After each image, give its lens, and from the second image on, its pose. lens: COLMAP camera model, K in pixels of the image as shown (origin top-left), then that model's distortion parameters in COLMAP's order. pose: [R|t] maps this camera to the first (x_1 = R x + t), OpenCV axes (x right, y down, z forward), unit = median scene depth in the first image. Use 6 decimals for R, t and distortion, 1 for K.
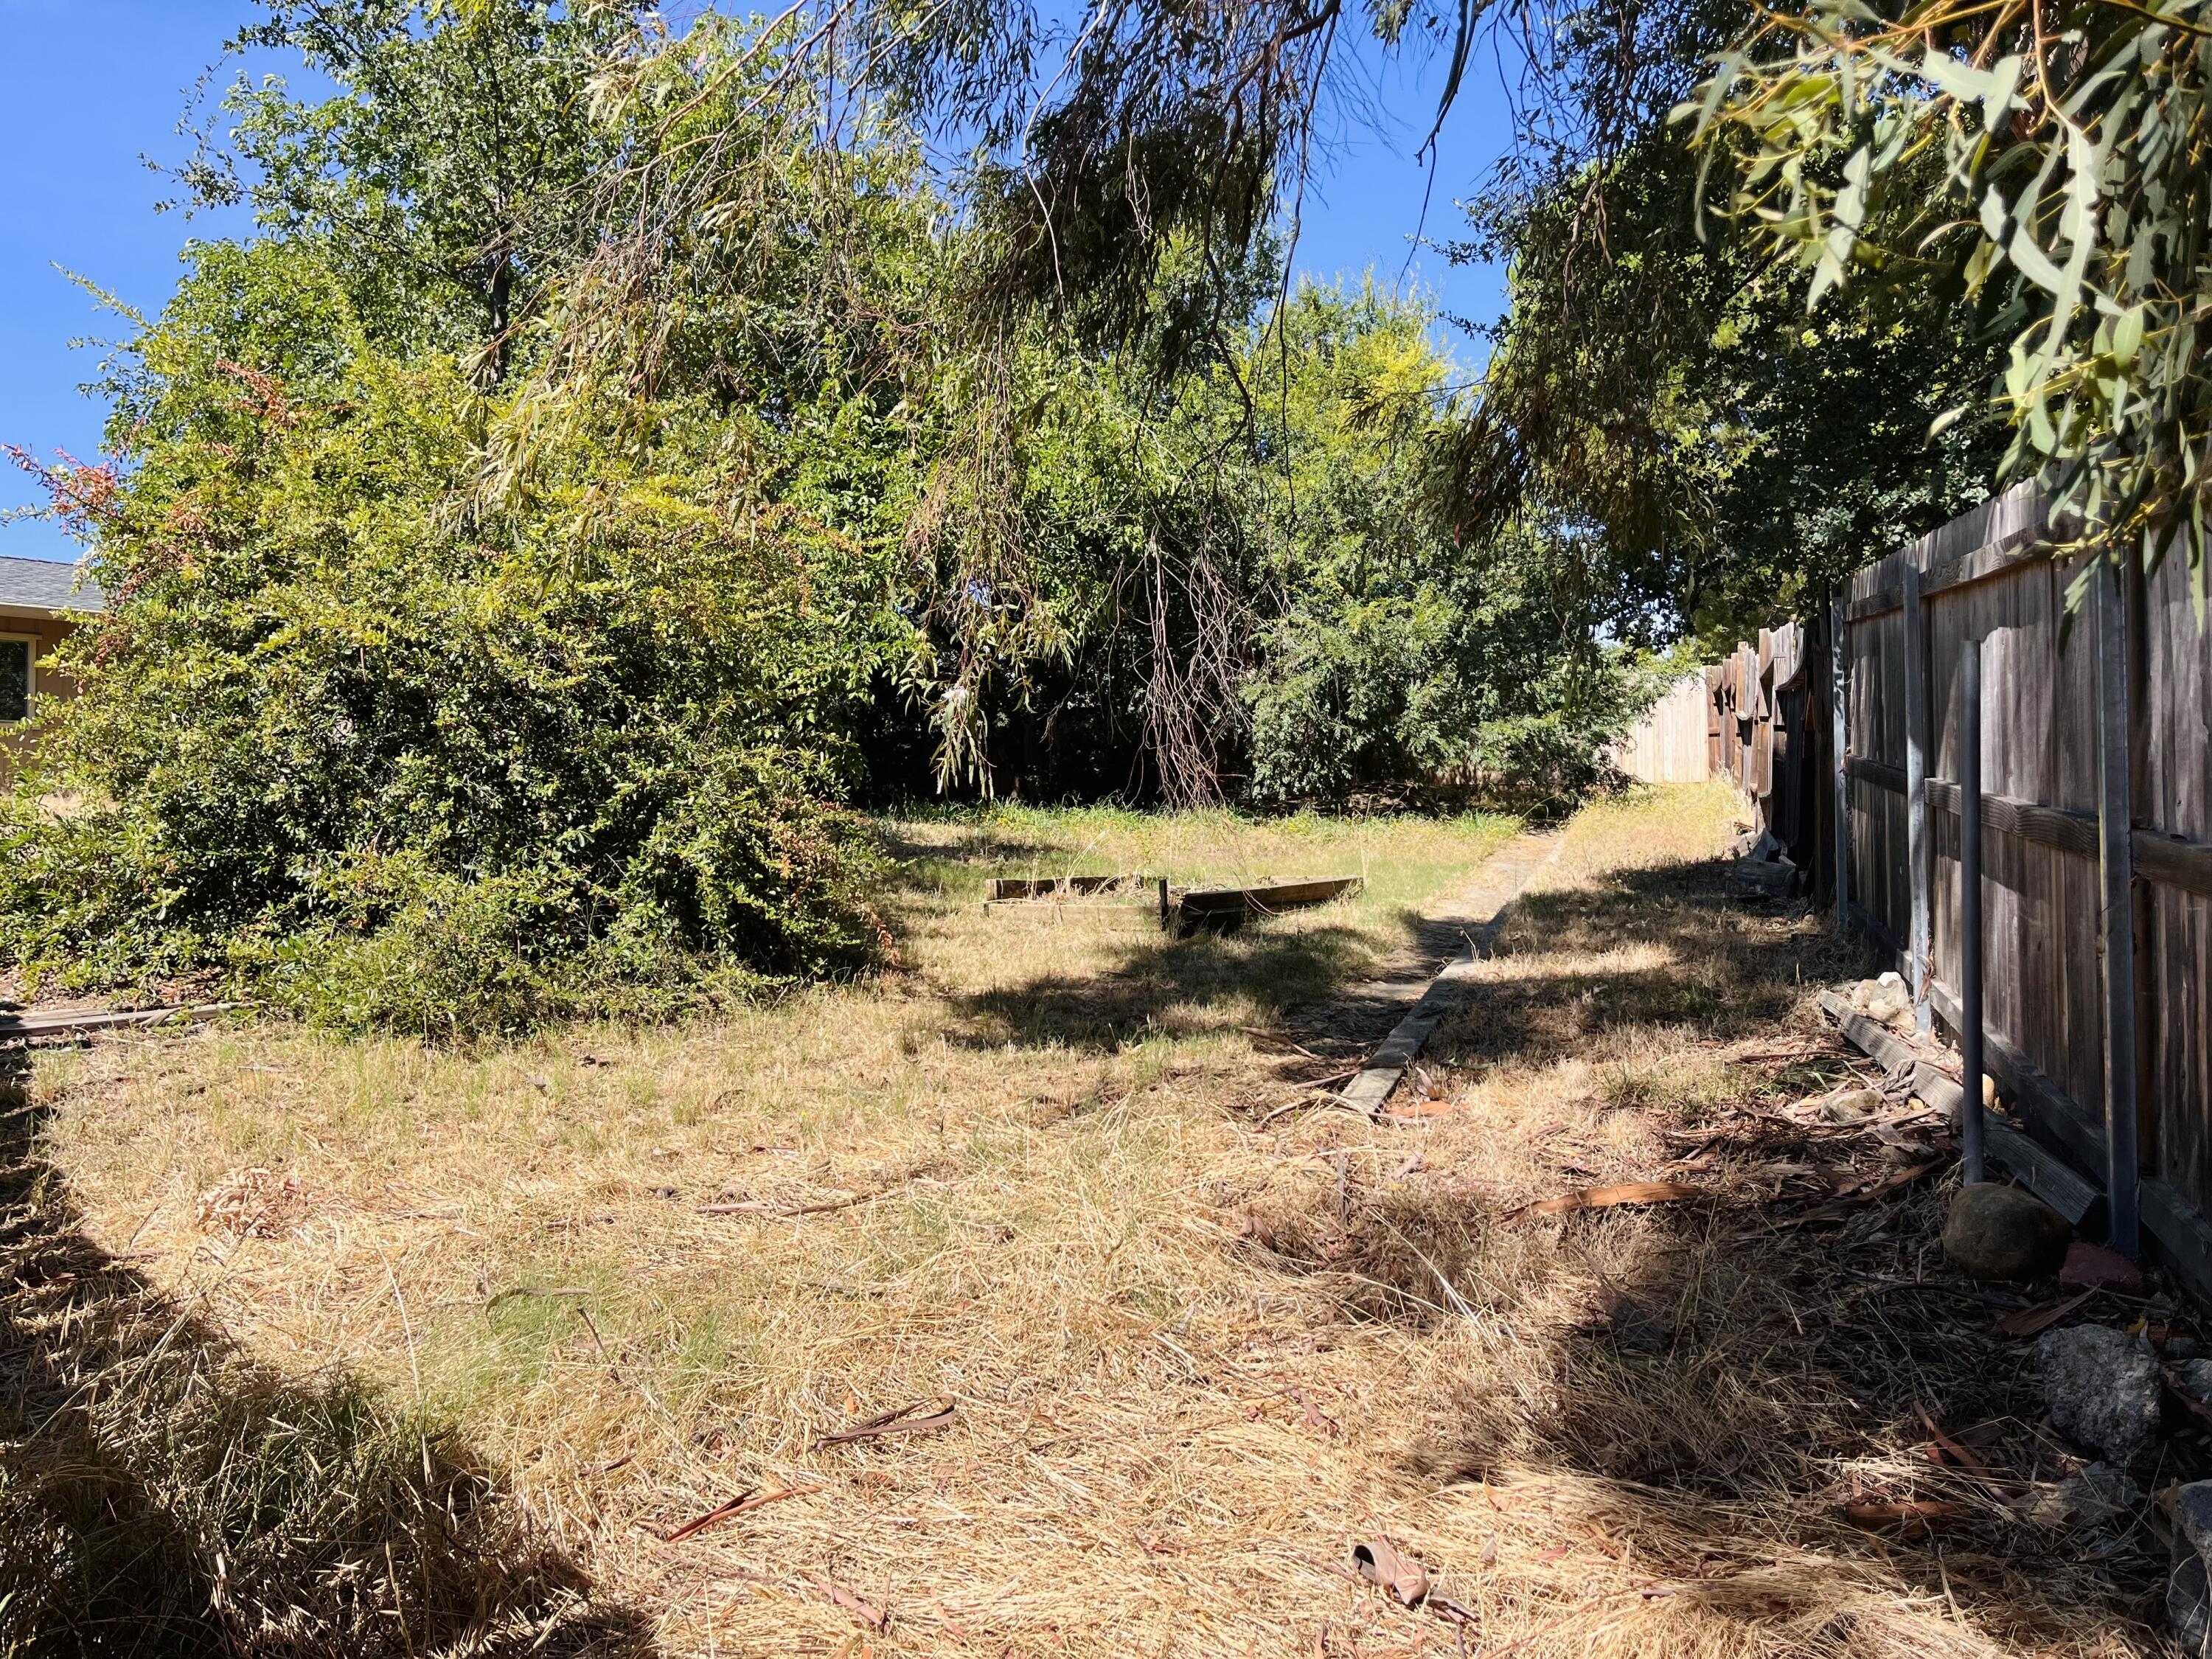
lens RADIAL K [[1665.8, 0, 1106.0], [0, 1665.8, 829.5], [0, 0, 1]] dist [0.034778, -0.052247]
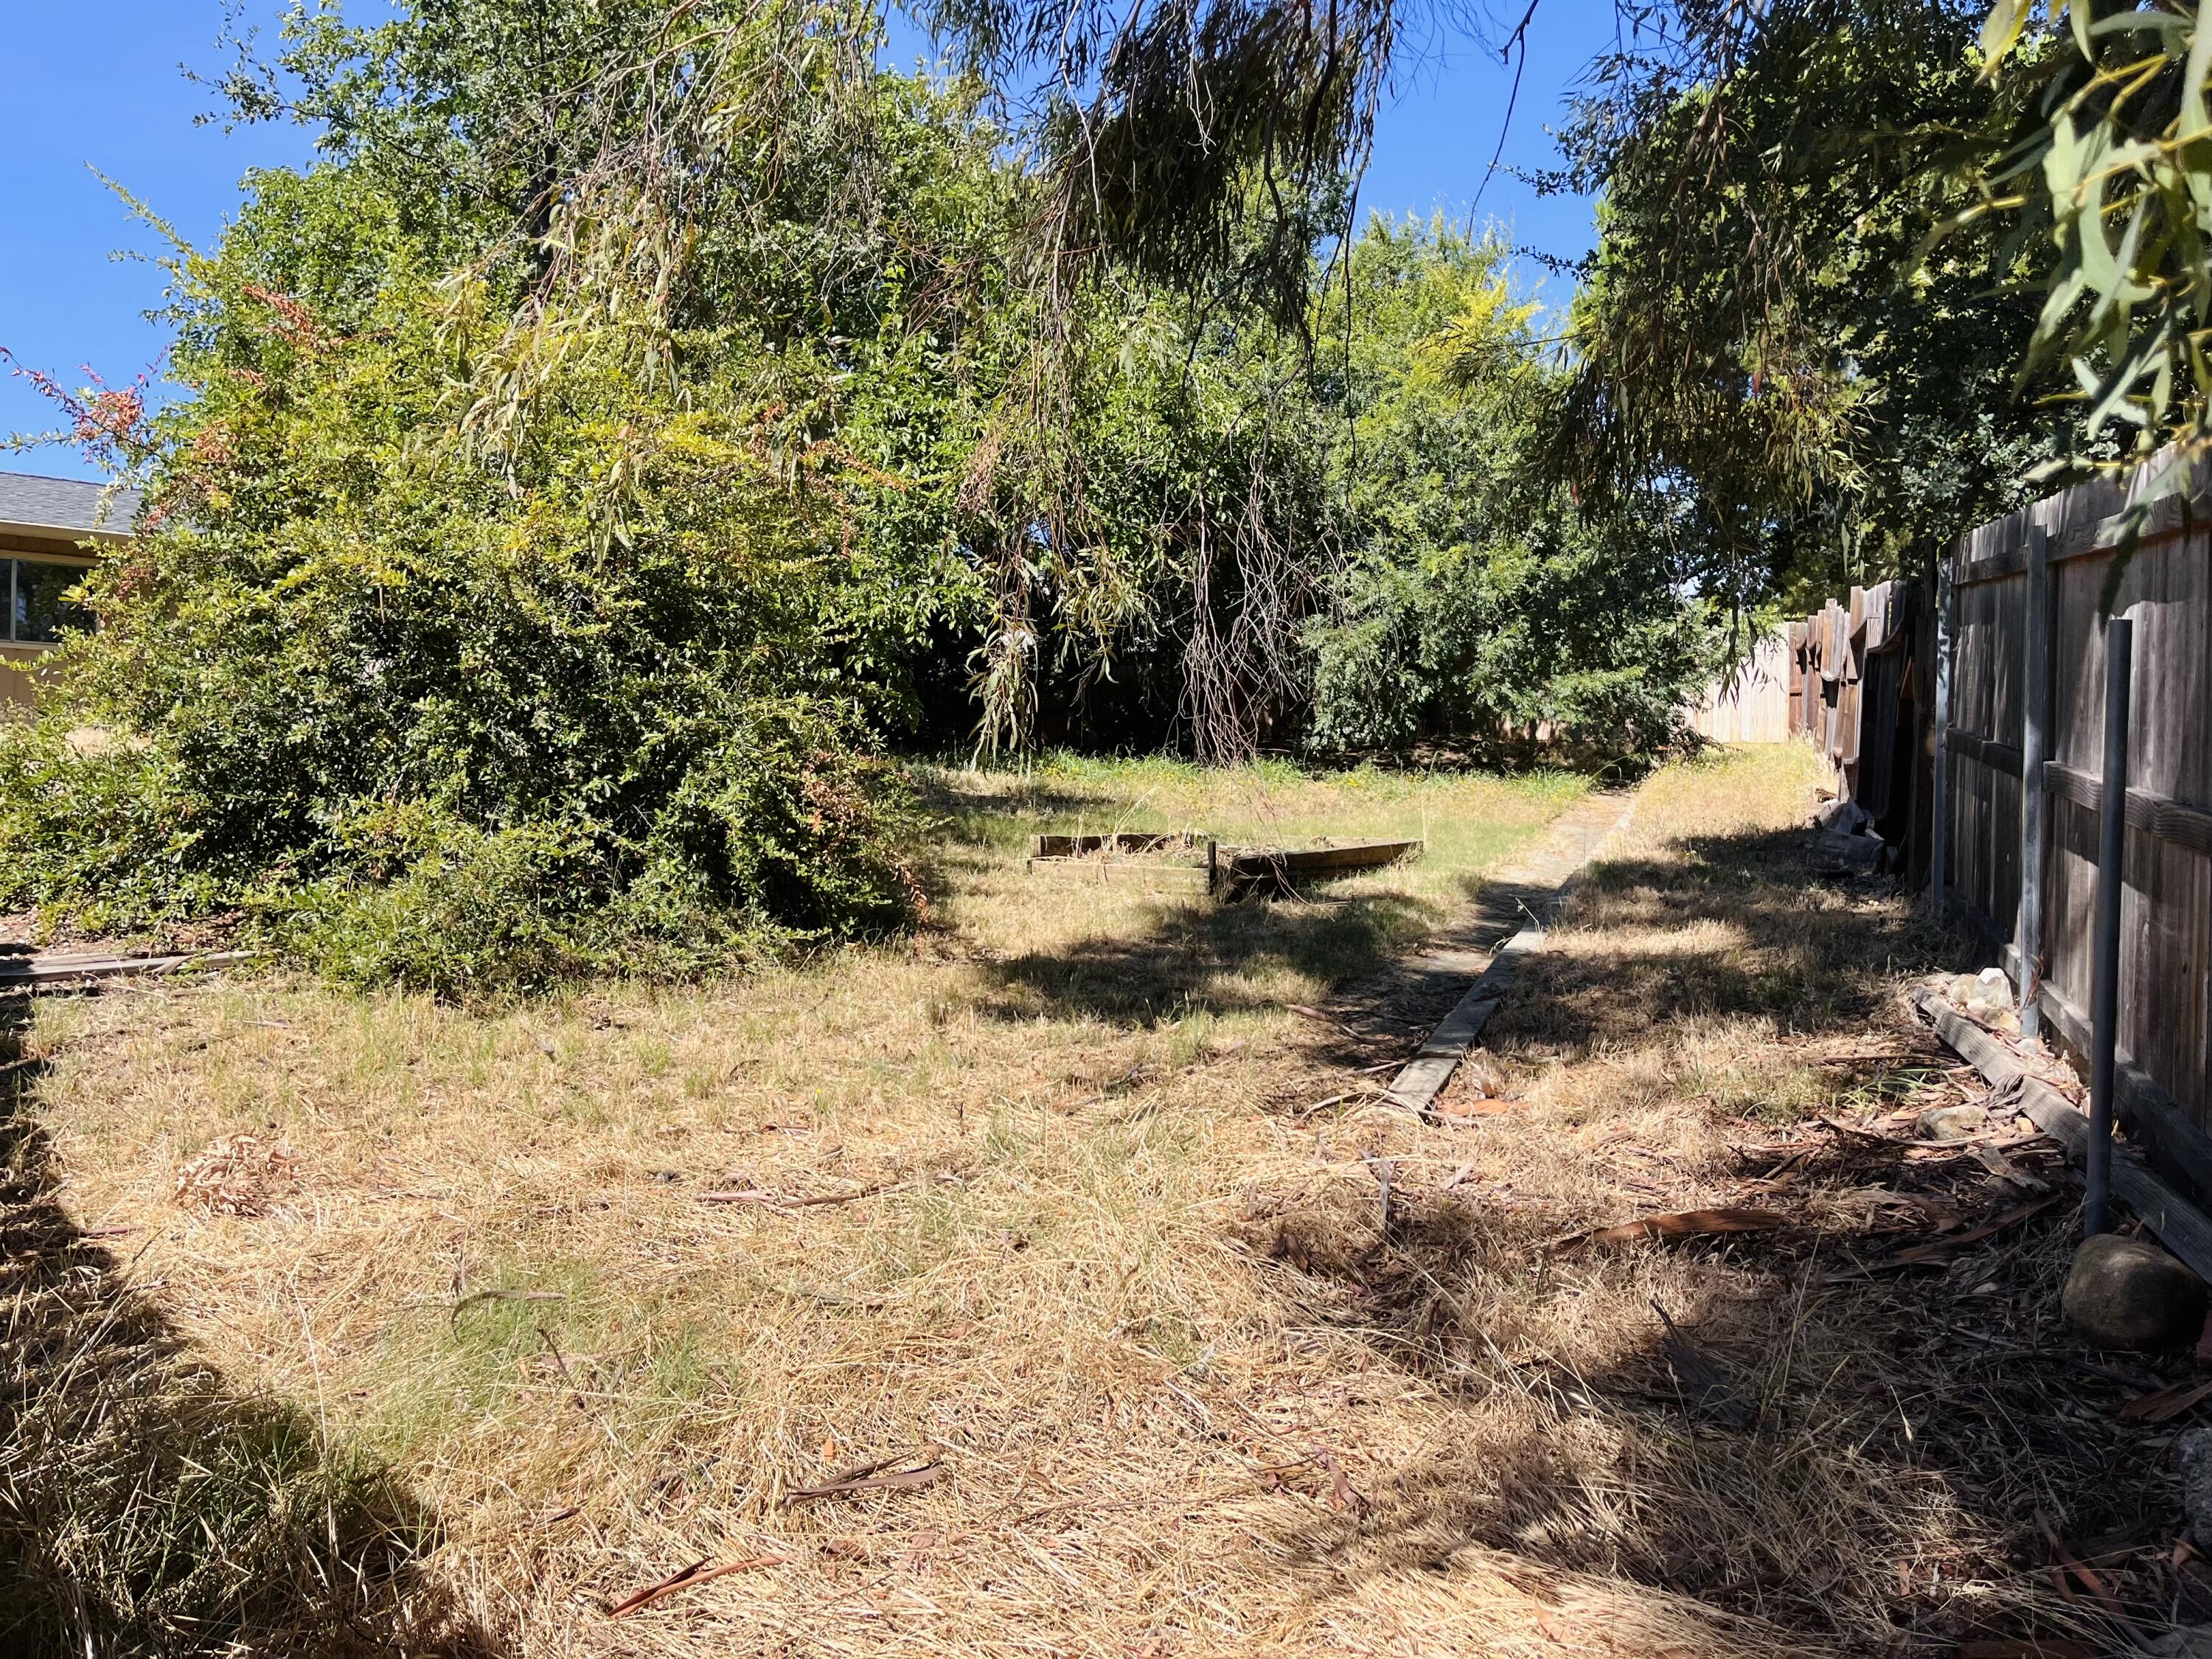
lens RADIAL K [[1618.4, 0, 1097.2], [0, 1618.4, 826.7], [0, 0, 1]] dist [0.030342, -0.033583]
pose [[0.998557, 0.025163, -0.047438, 0.013862], [-0.023213, 0.998881, 0.041215, -0.017786], [0.048422, -0.040054, 0.998024, 0.075575]]
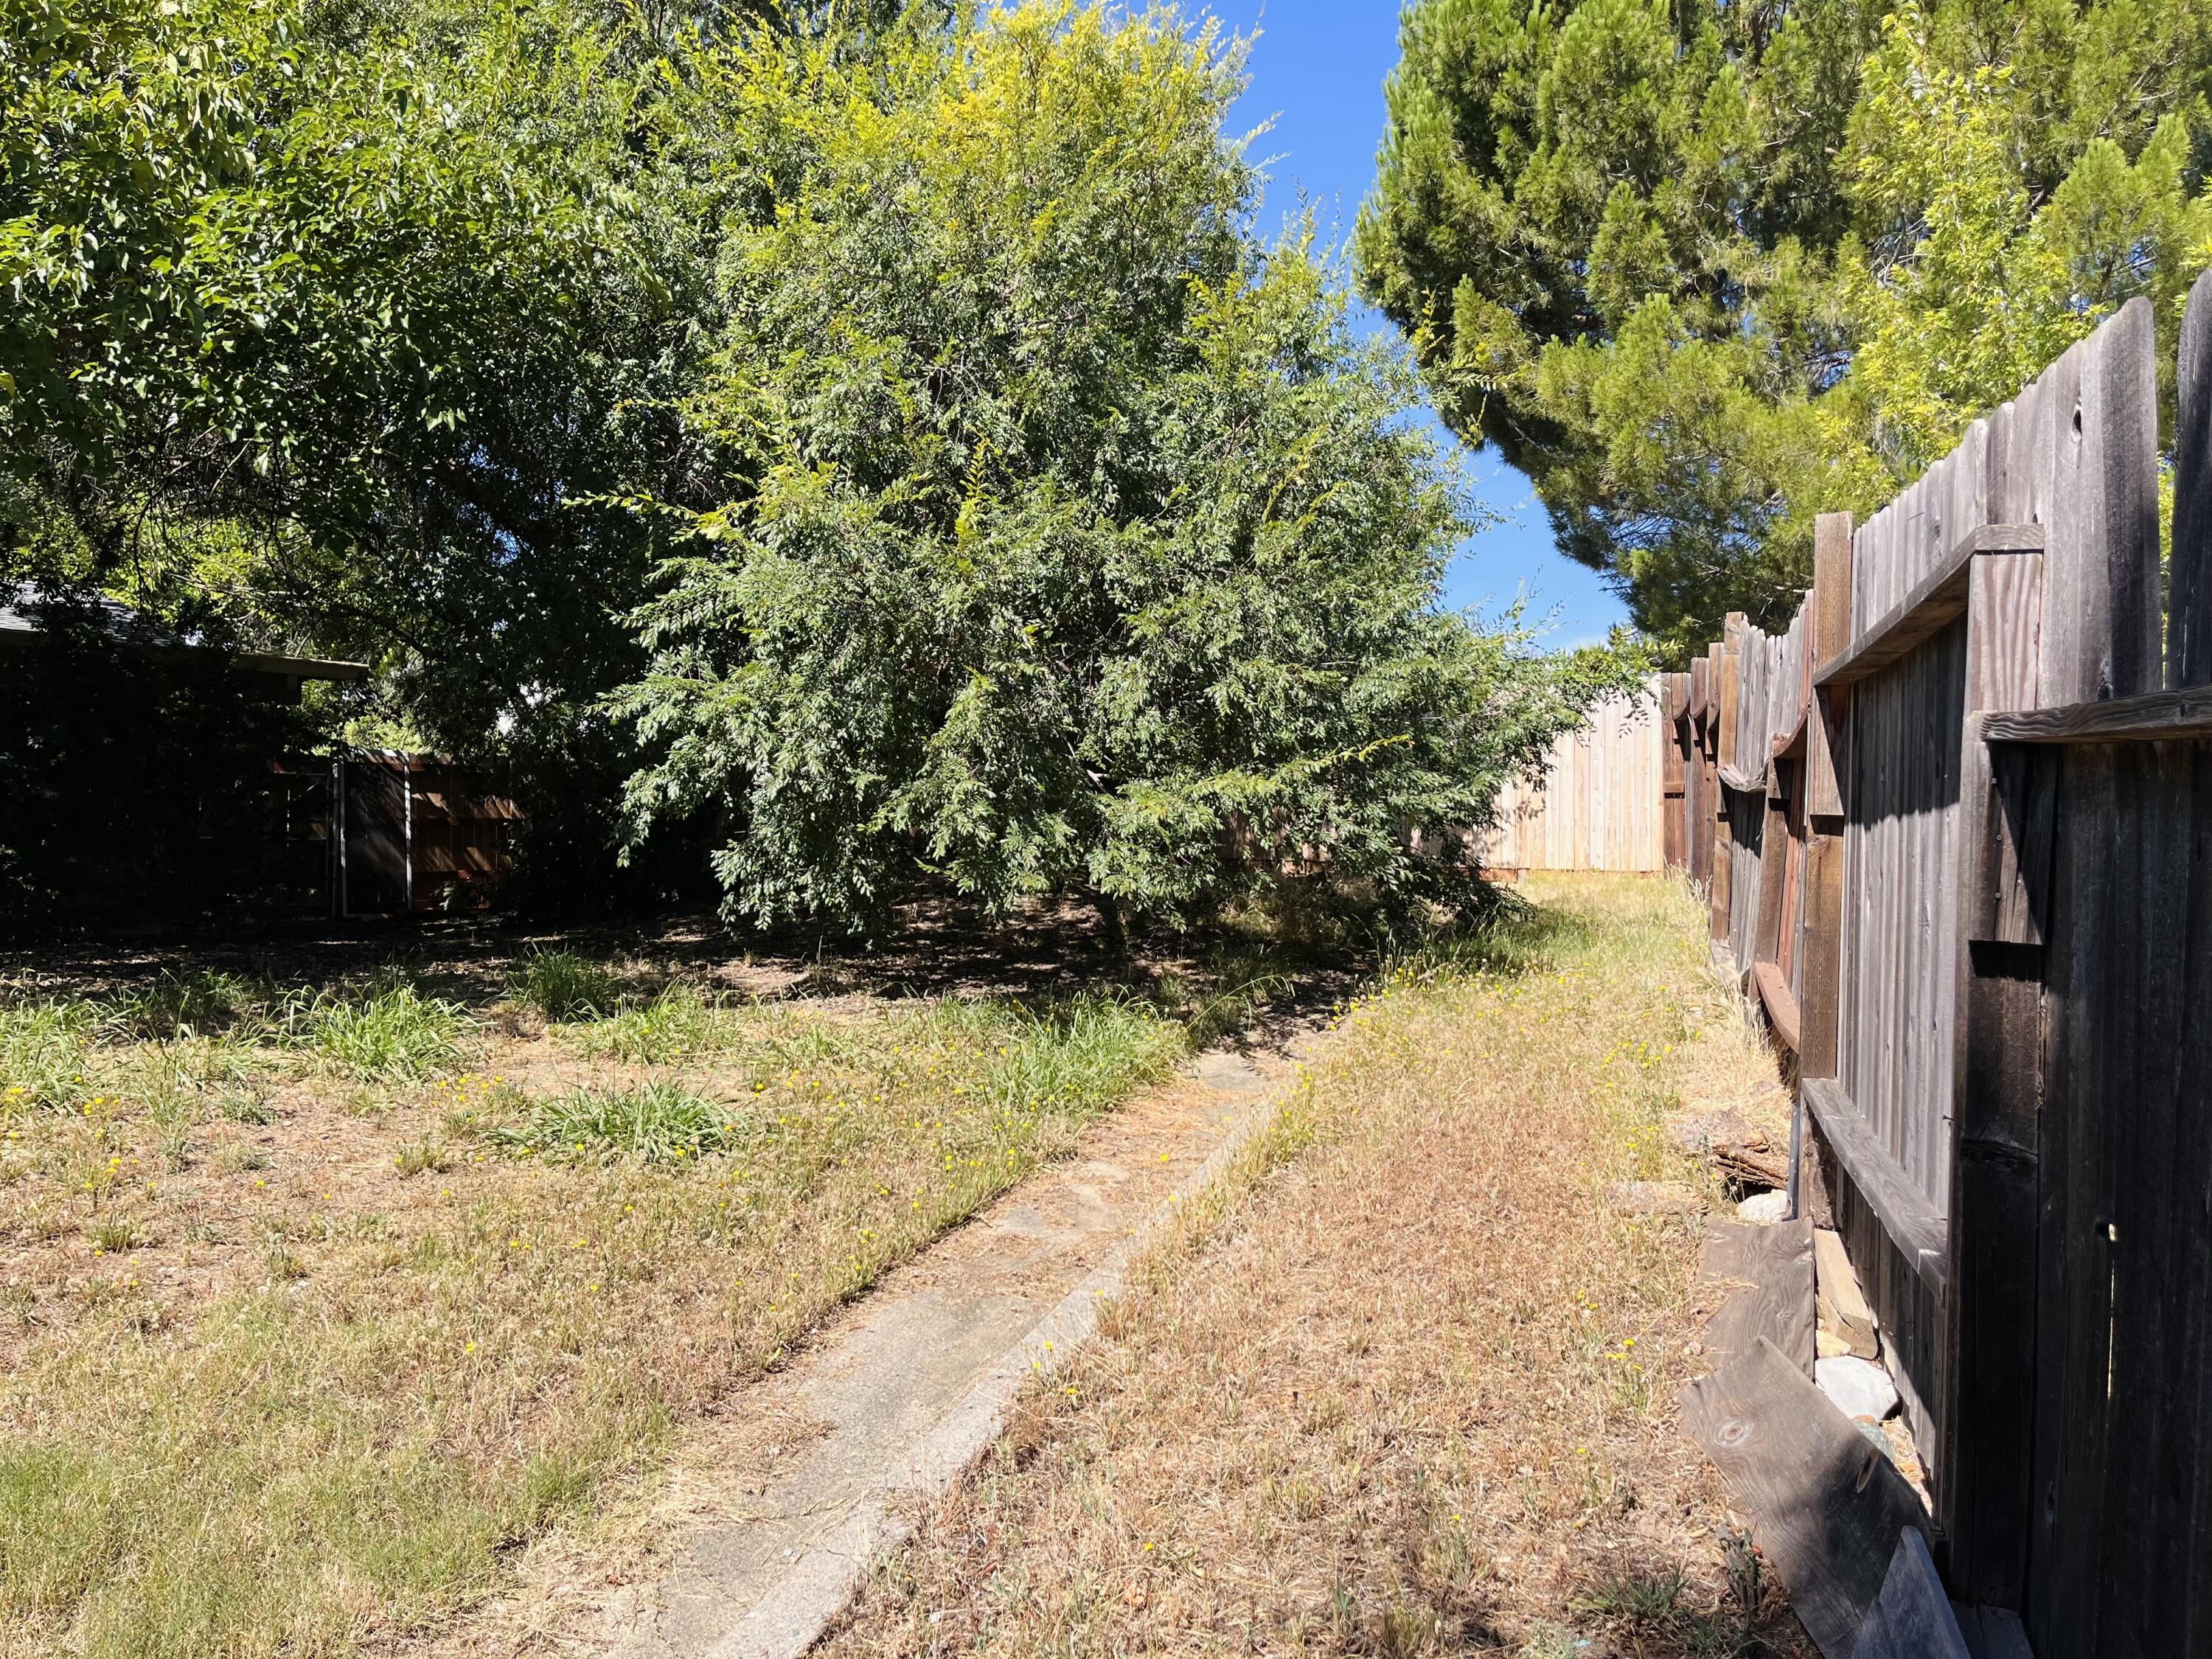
lens RADIAL K [[1637.5, 0, 1106.0], [0, 1637.5, 829.5], [0, 0, 1]] dist [0.032355, -0.082465]
pose [[0.999462, 0.026174, 0.019786, 0.295796], [-0.026087, 0.999649, -0.004639, -0.069511], [-0.019901, 0.004121, 0.999793, 0.824576]]
